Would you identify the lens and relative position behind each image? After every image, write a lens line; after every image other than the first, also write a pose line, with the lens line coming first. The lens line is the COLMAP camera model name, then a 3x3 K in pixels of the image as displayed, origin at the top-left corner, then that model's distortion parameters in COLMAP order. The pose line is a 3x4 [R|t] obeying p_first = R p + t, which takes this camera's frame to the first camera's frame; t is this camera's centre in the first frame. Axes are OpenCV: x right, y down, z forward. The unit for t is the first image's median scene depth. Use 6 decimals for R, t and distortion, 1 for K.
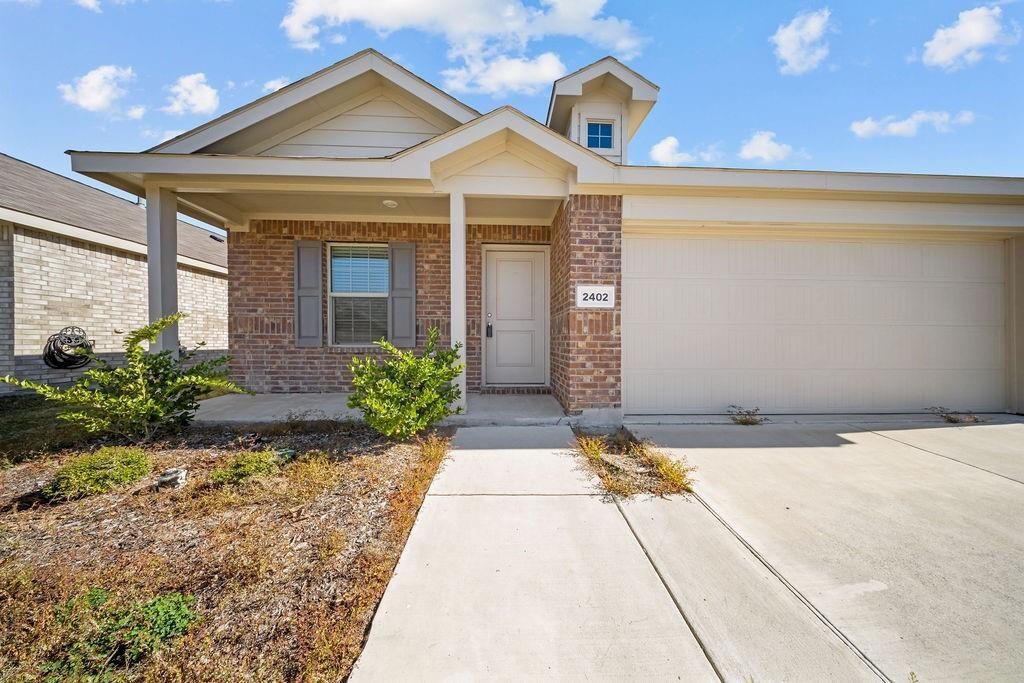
lens RADIAL K [[291.3, 0, 513.3], [0, 291.3, 345.6], [0, 0, 1]] dist [0.000461, 0.000004]
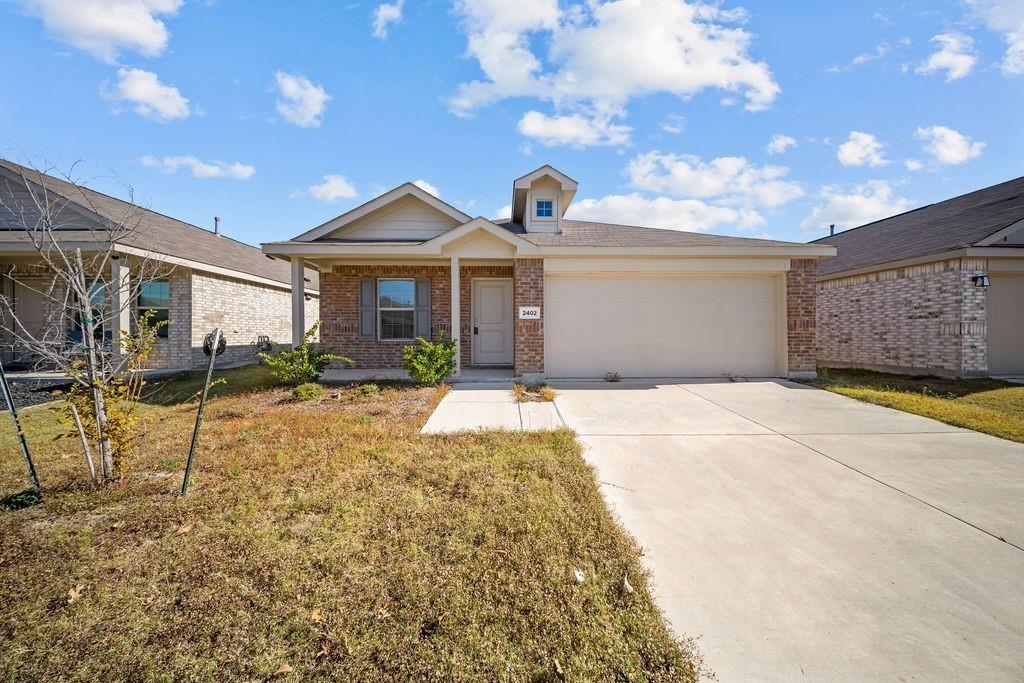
lens RADIAL K [[301.0, 0, 514.9], [0, 301.0, 336.9], [0, 0, 1]] dist [0.000550, -0.000015]
pose [[0.999873, -0.004899, -0.015176, 0.200887], [0.004706, 0.999908, -0.012757, 0.008128], [0.015237, 0.012684, 0.999803, -0.841833]]
